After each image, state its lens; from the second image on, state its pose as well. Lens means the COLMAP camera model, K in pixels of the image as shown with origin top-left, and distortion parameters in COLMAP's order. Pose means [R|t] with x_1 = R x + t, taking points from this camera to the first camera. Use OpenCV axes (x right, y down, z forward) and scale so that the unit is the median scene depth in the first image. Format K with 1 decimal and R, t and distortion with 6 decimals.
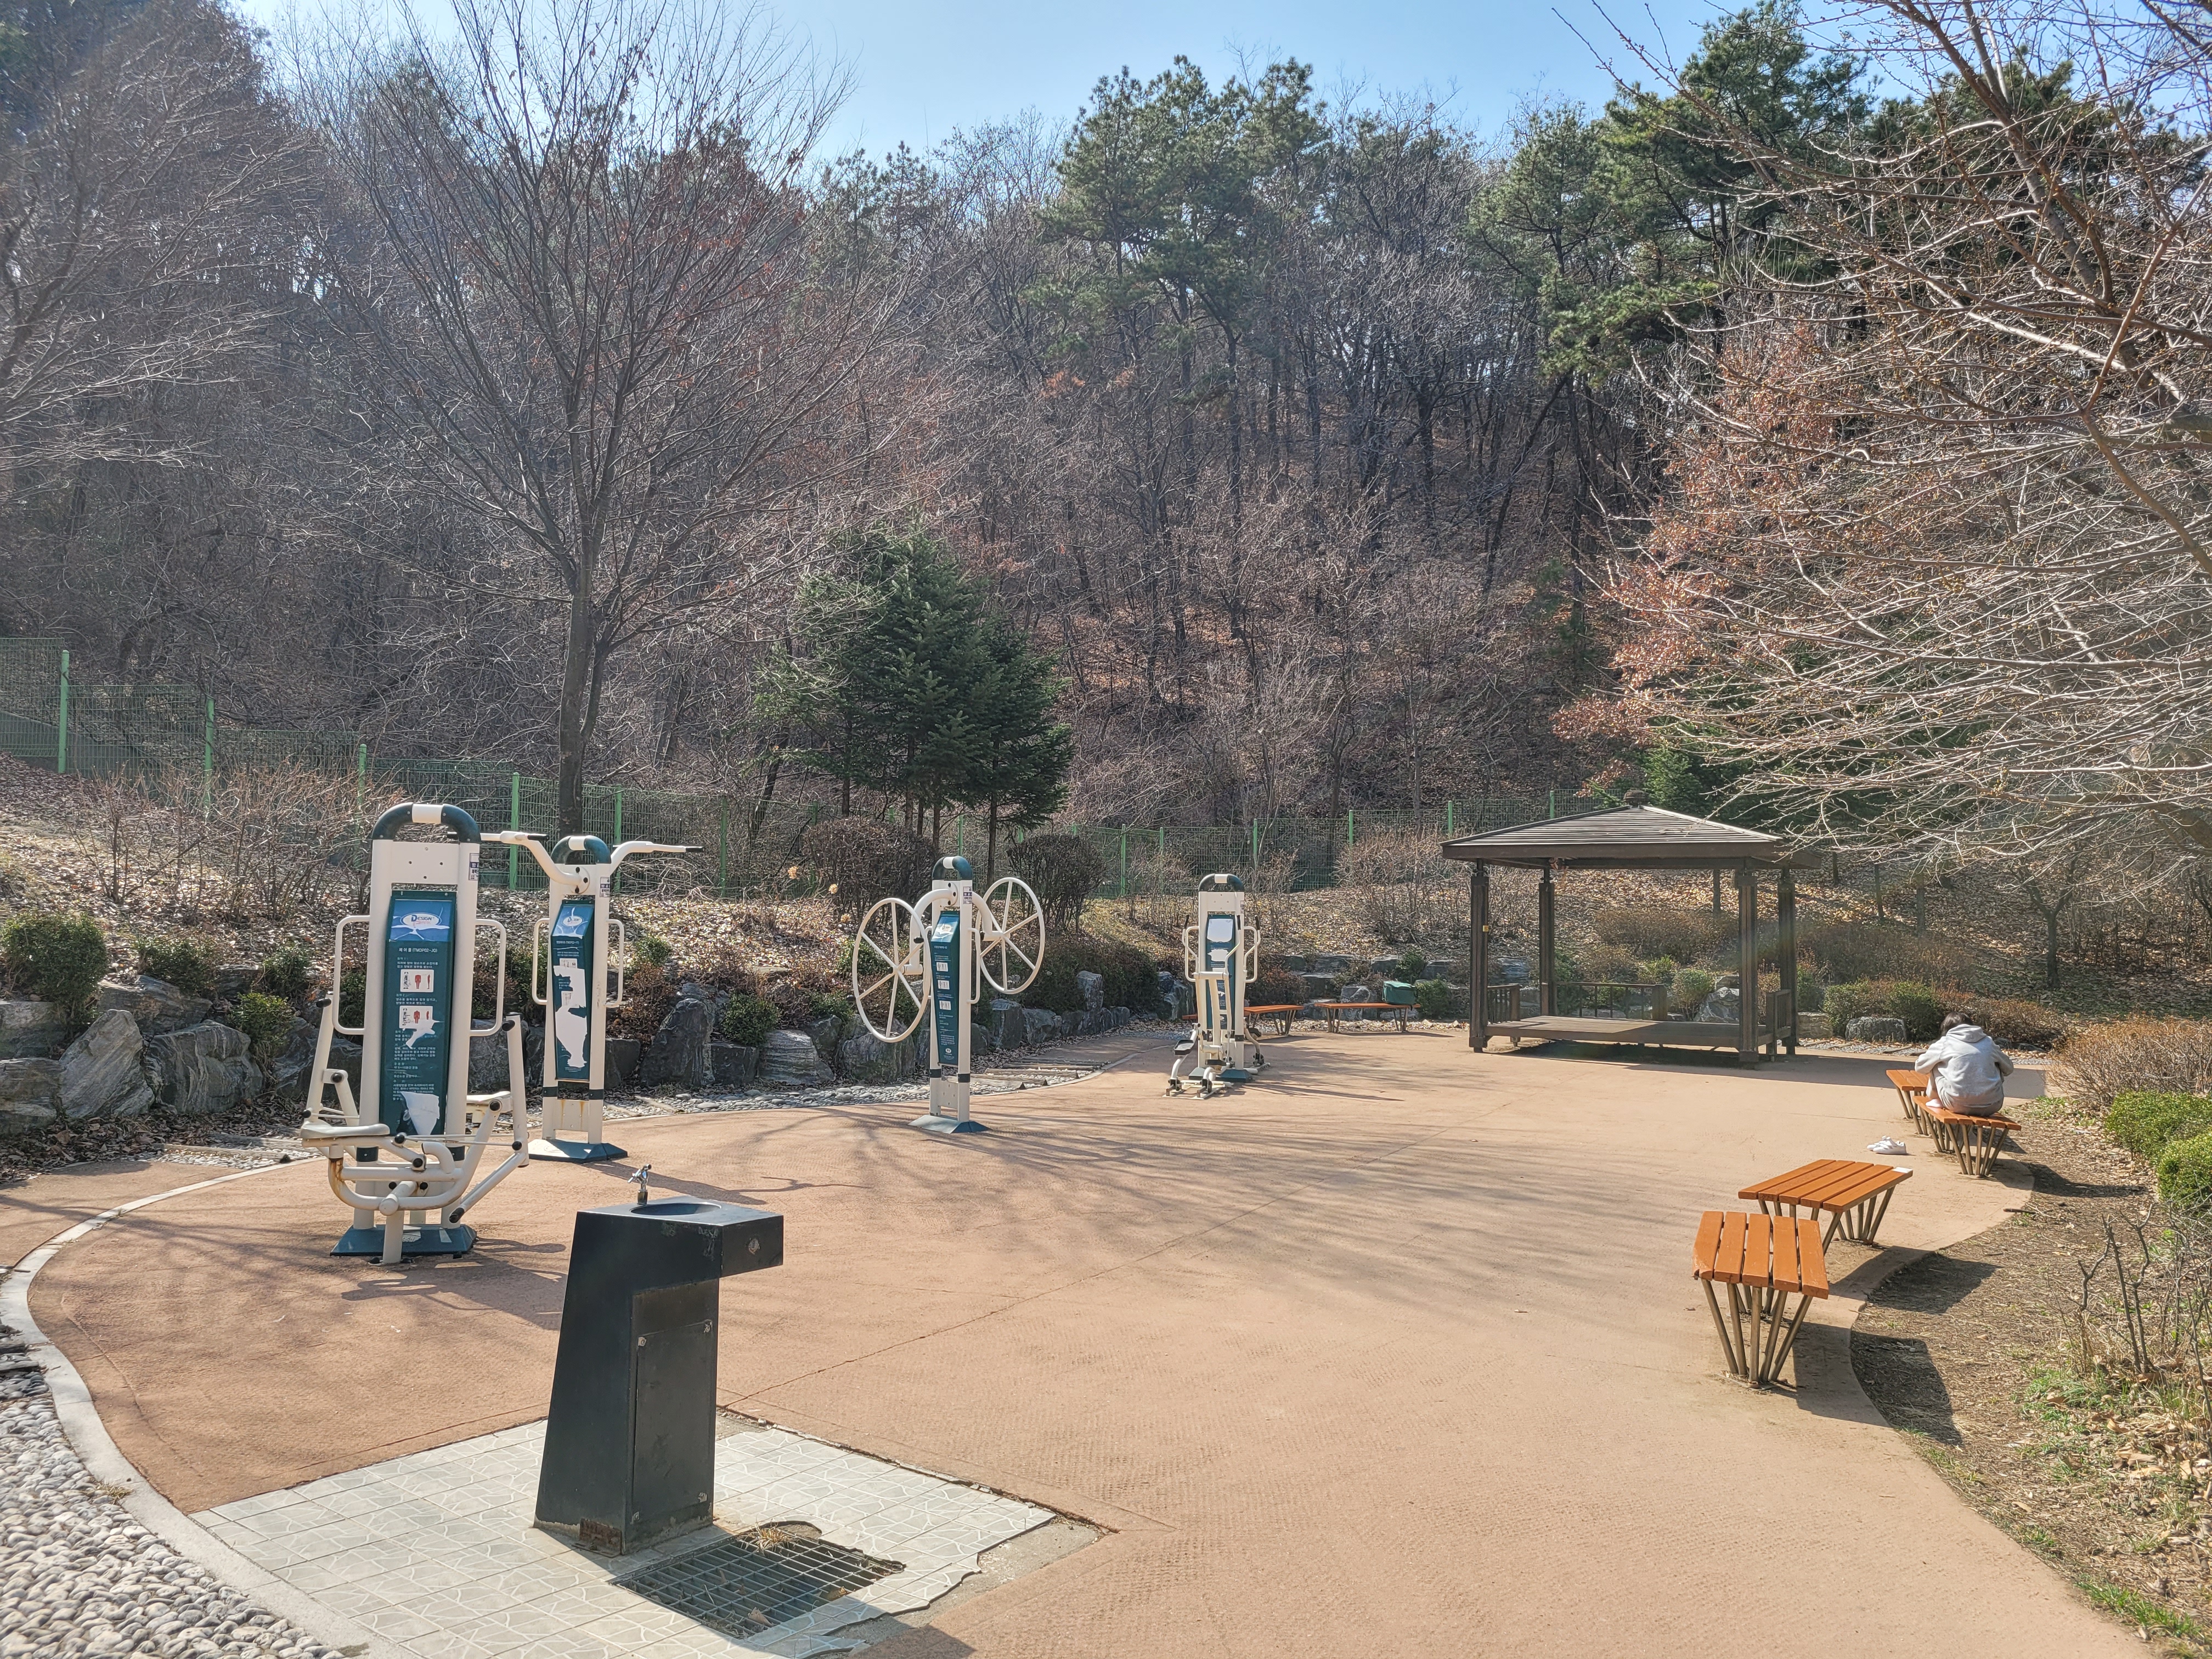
lens RADIAL K [[1658.9, 0, 1106.0], [0, 1658.9, 829.5], [0, 0, 1]] dist [0.062804, -0.065100]
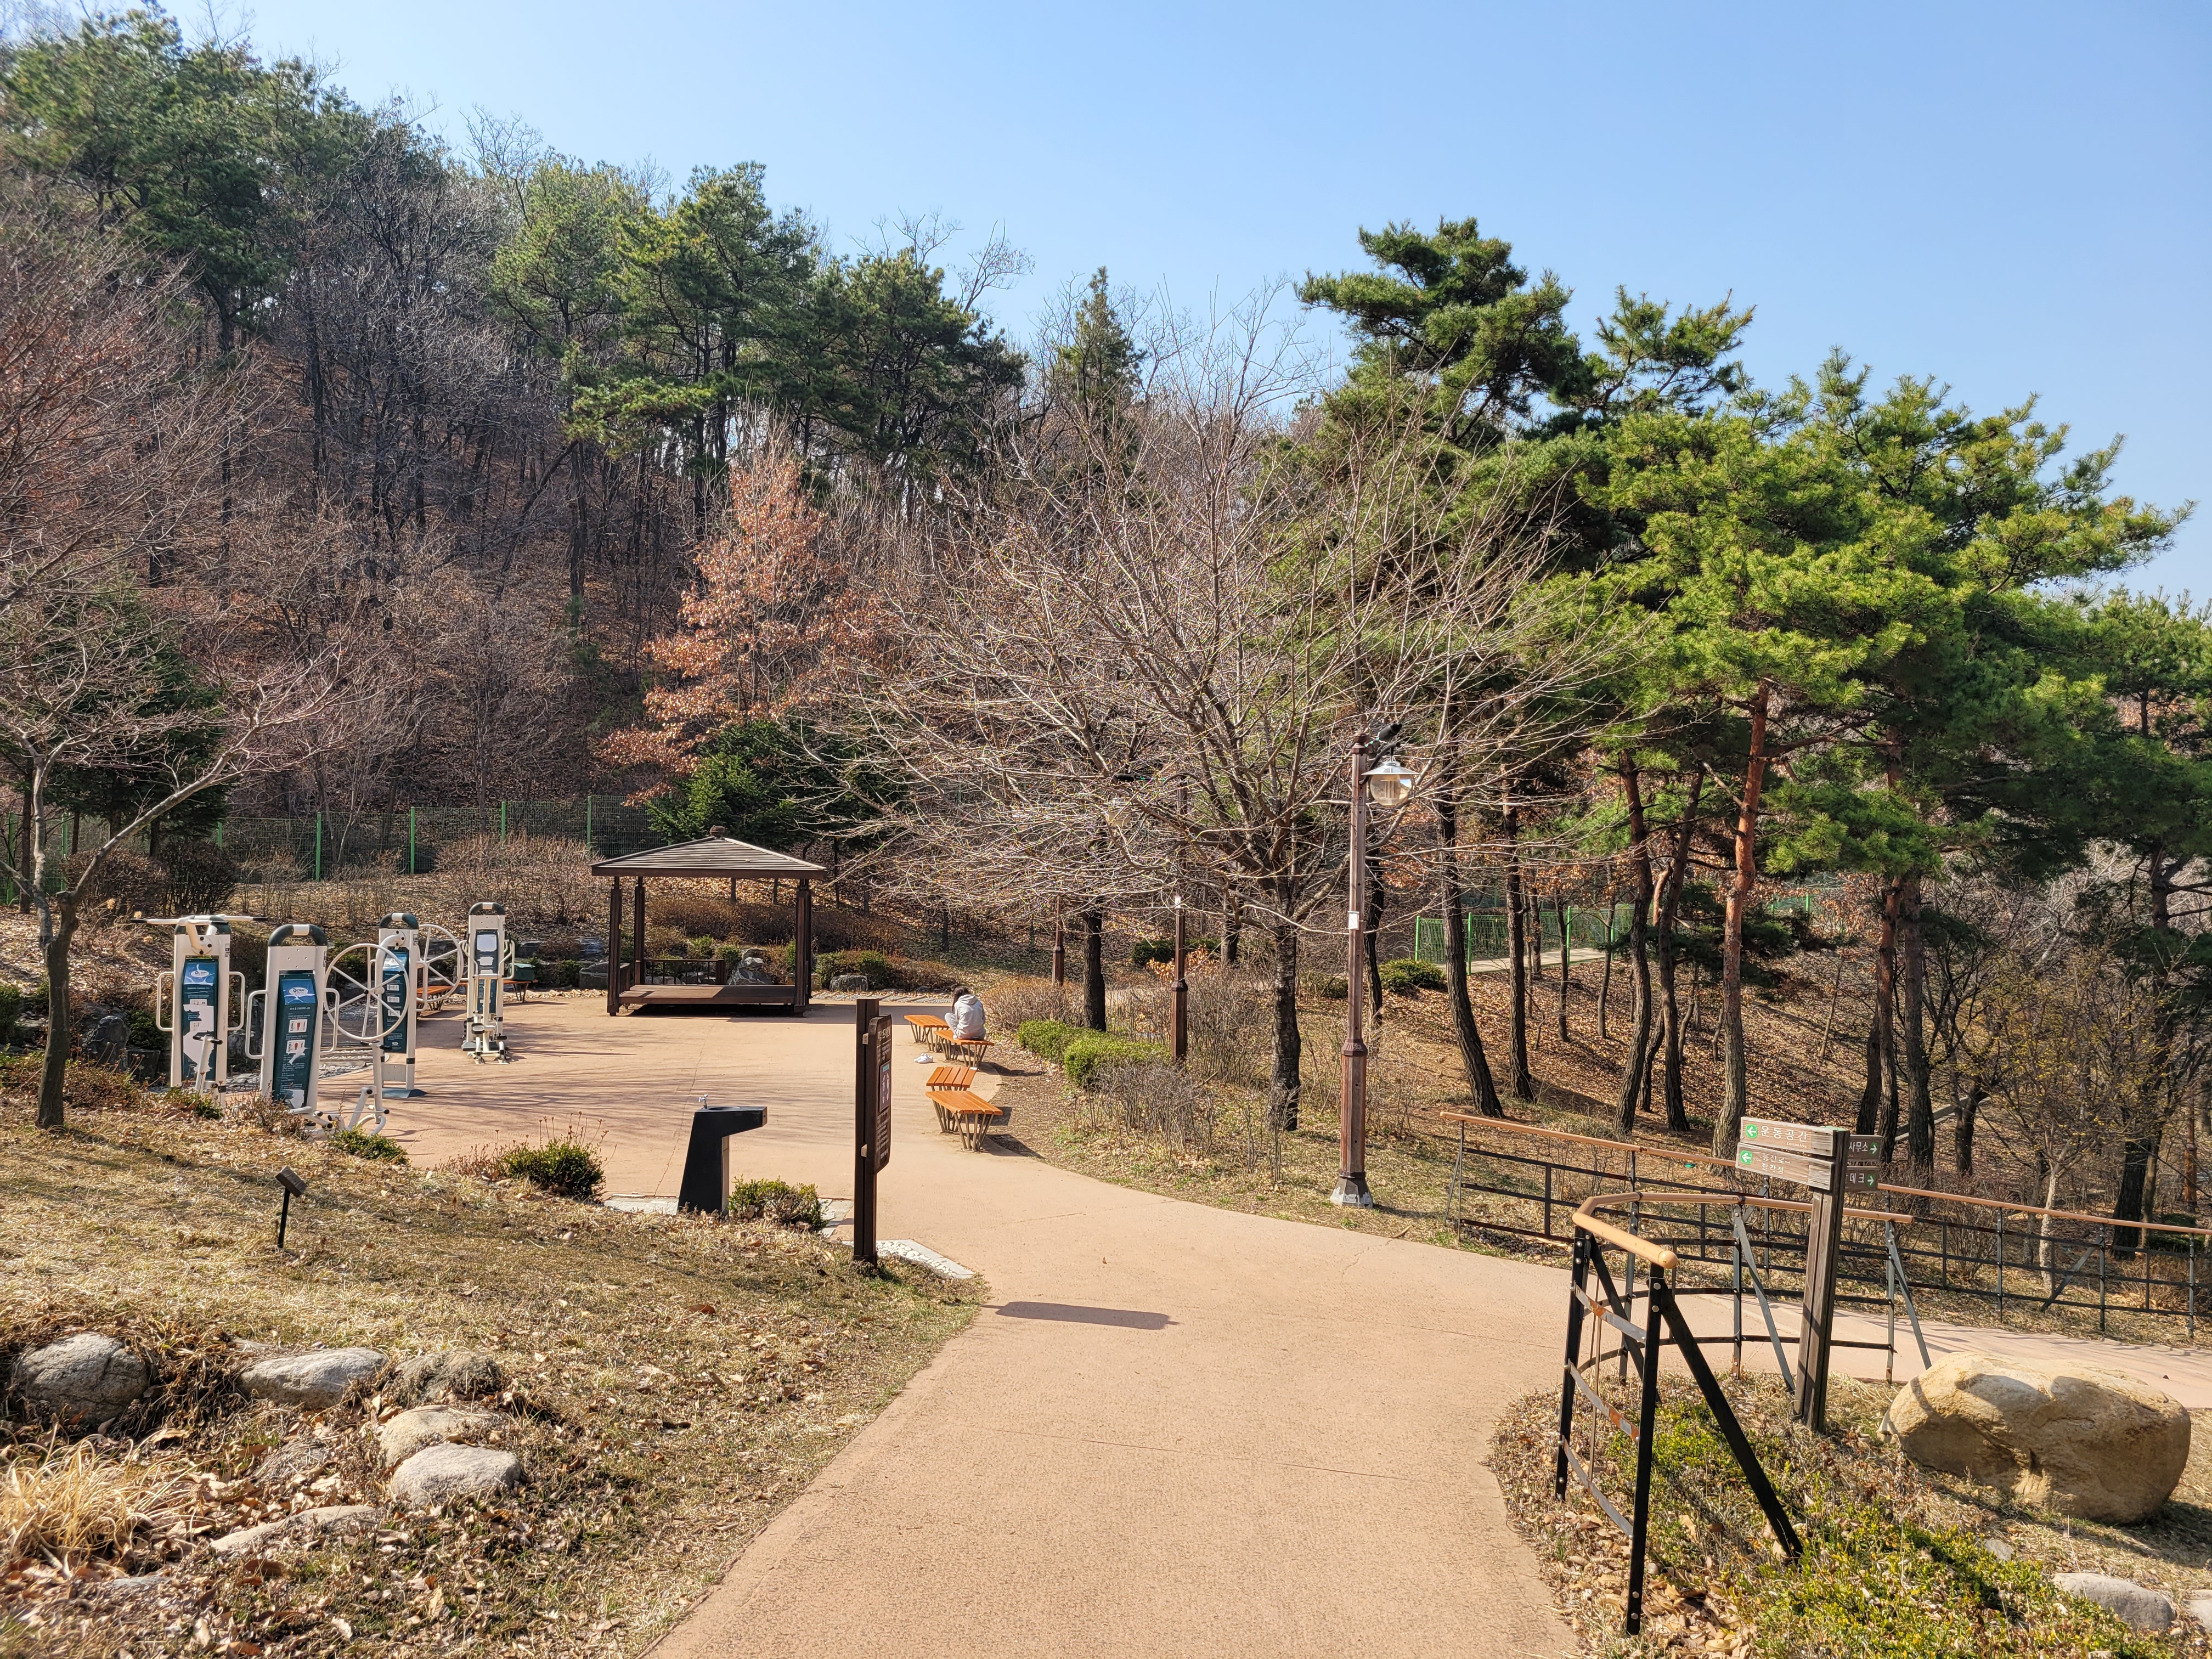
lens RADIAL K [[1658.8, 0, 1106.0], [0, 1658.8, 829.5], [0, 0, 1]] dist [0.081269, -0.068782]
pose [[0.783821, 0.015102, 0.620803, -0.379002], [-0.039623, 0.998883, 0.025730, -0.086712], [-0.619721, -0.044766, 0.783544, -0.400766]]
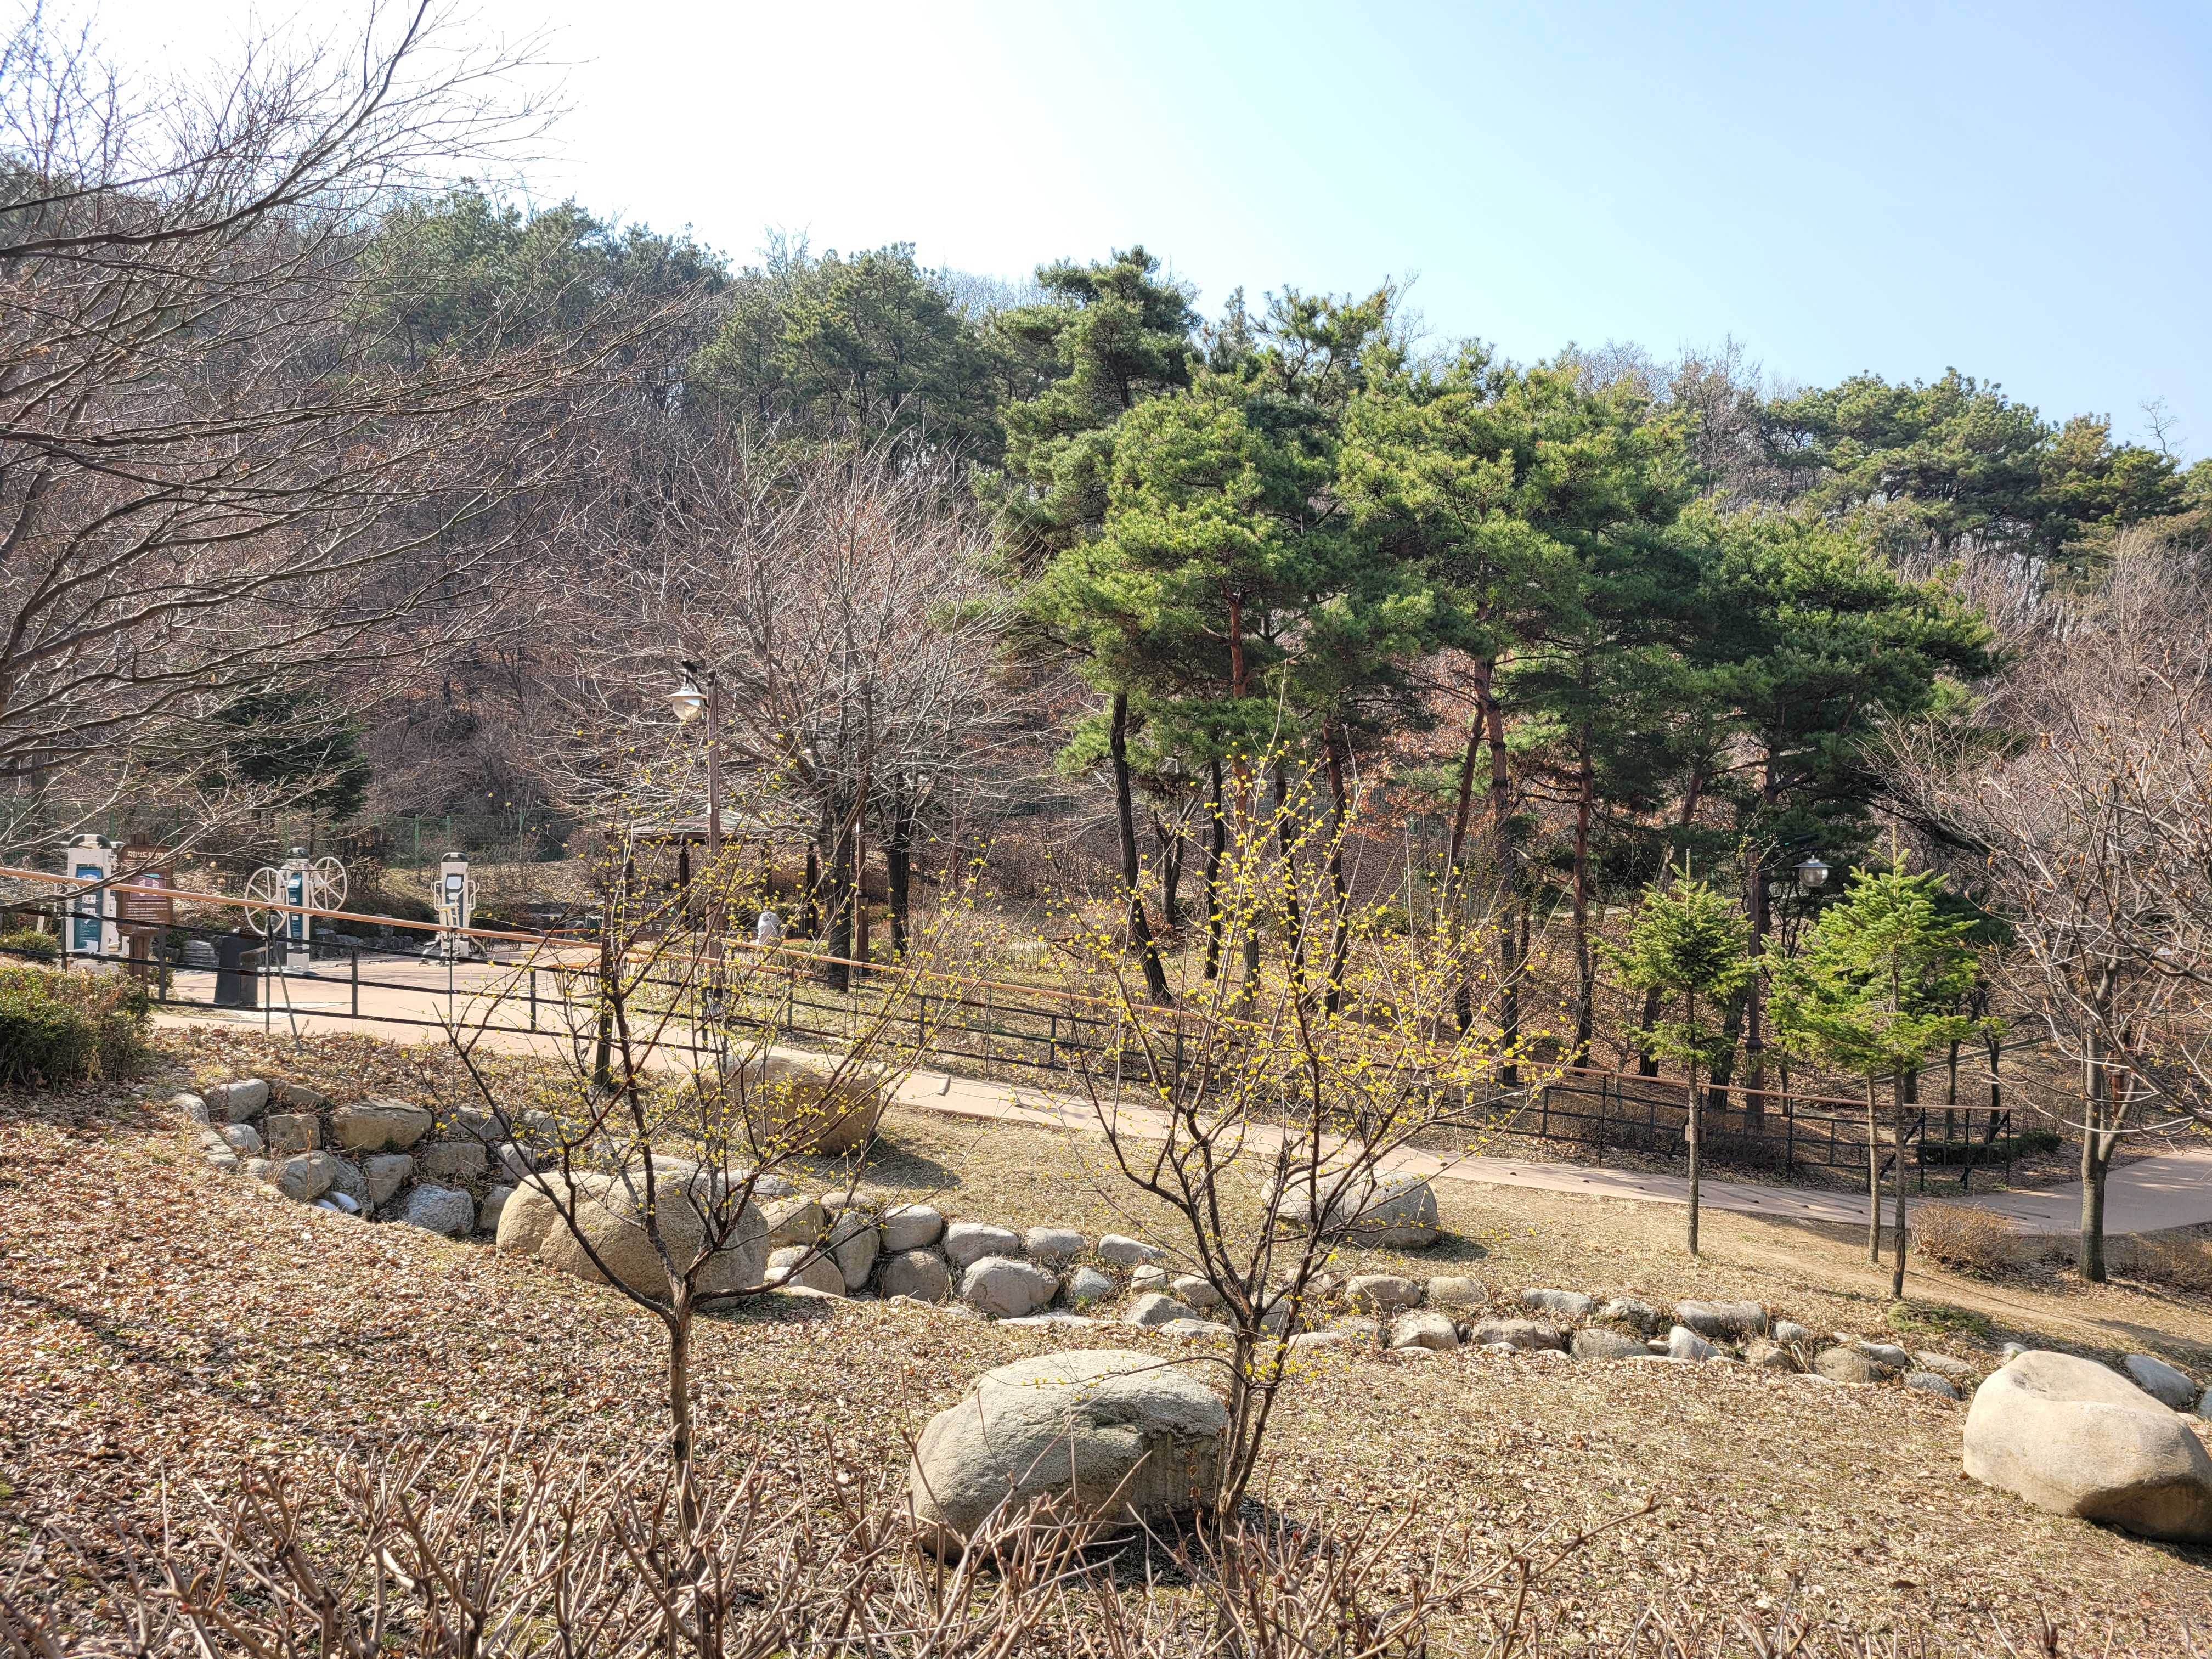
lens RADIAL K [[1658.9, 0, 1106.0], [0, 1658.9, 829.5], [0, 0, 1]] dist [0.062804, -0.065100]
pose [[0.927986, -0.011375, 0.372442, 0.047201], [0.003823, 0.999772, 0.021011, -0.033763], [-0.372596, -0.018074, 0.927818, -0.962161]]
